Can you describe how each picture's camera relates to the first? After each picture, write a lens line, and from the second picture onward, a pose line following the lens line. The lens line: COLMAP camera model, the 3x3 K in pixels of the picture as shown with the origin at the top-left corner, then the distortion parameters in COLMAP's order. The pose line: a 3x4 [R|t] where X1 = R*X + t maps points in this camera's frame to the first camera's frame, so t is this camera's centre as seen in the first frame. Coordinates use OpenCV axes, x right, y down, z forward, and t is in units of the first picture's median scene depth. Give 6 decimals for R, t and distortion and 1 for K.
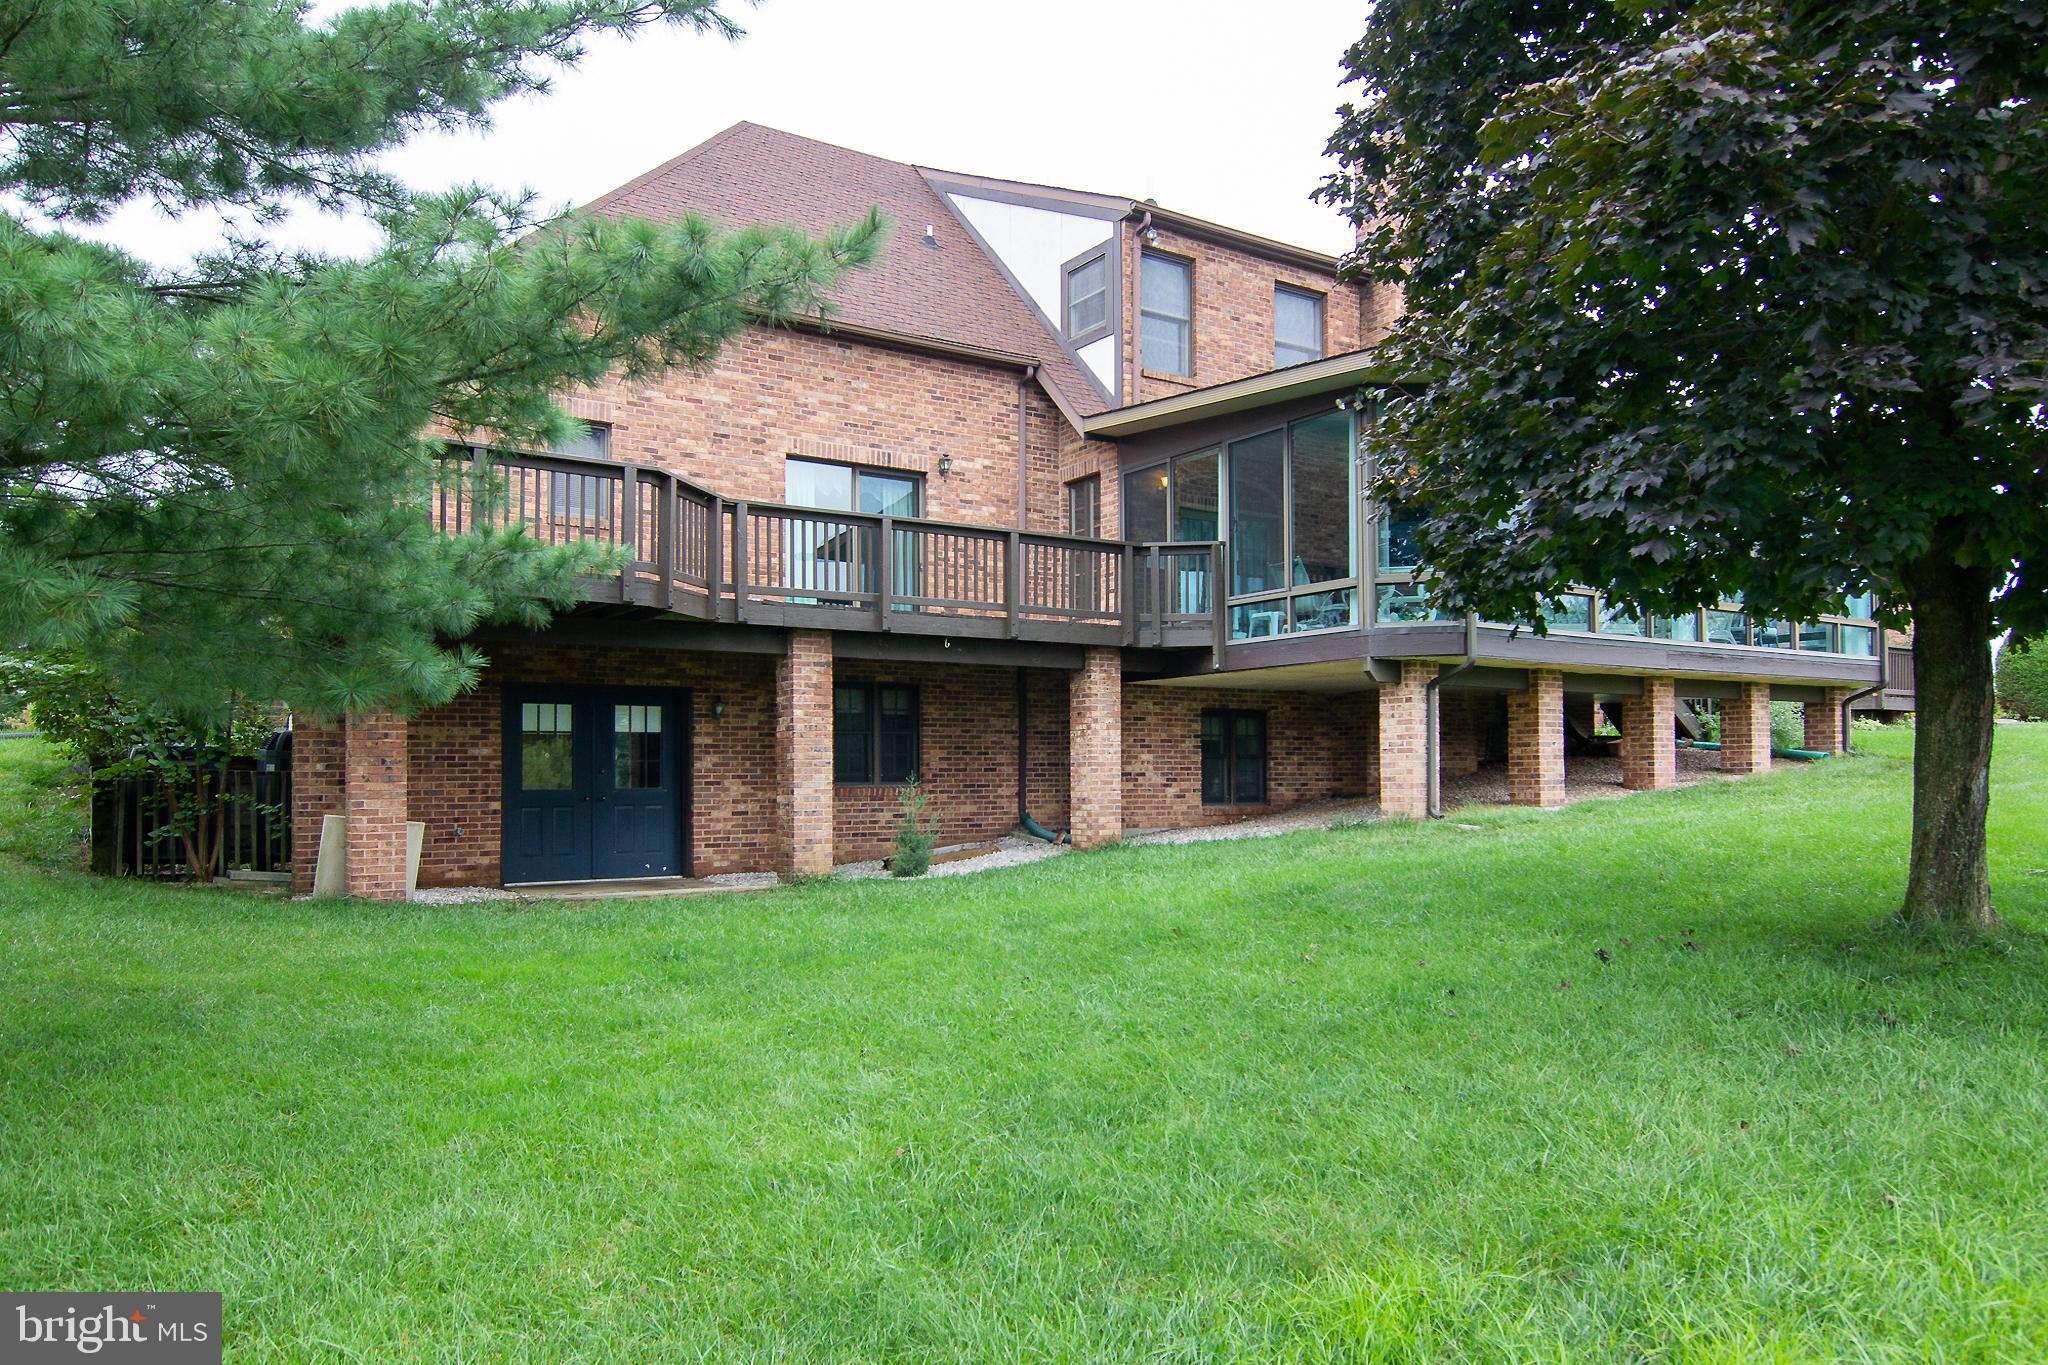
lens RADIAL K [[1471.9, 0, 1024.0], [0, 1471.9, 682.5], [0, 0, 1]] dist [-0.054952, -0.000364]
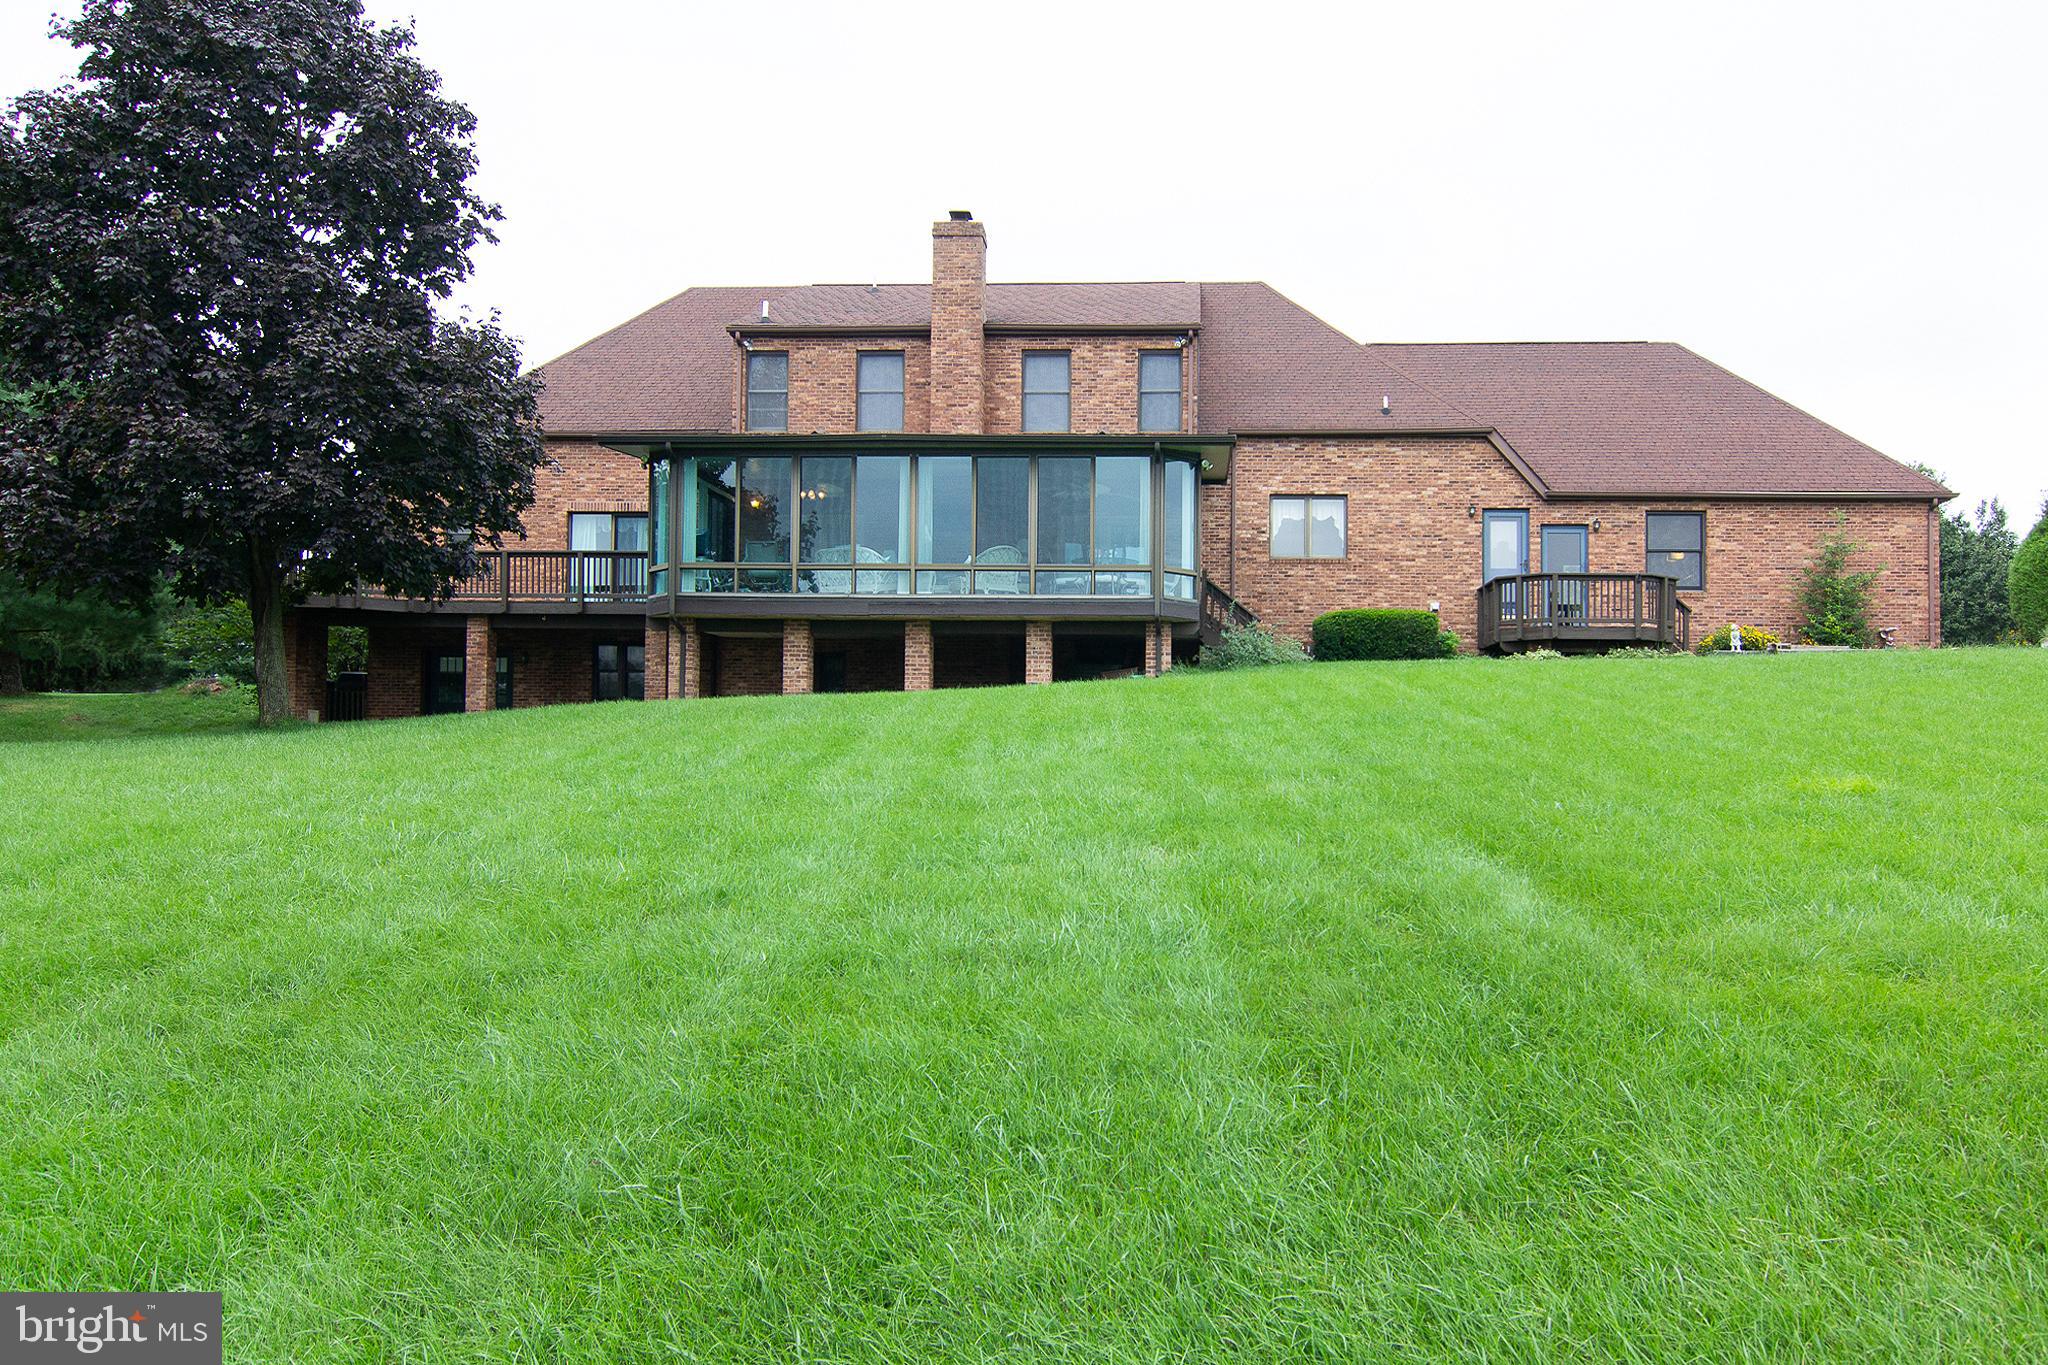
lens RADIAL K [[1507.3, 0, 1021.9], [0, 1507.3, 632.5], [0, 0, 1]] dist [0.003070, 0.002468]
pose [[0.758654, -0.032889, -0.650663, 1.359919], [0.024280, 0.999458, -0.022209, 0.039344], [0.651041, 0.001051, 0.759042, -0.008799]]
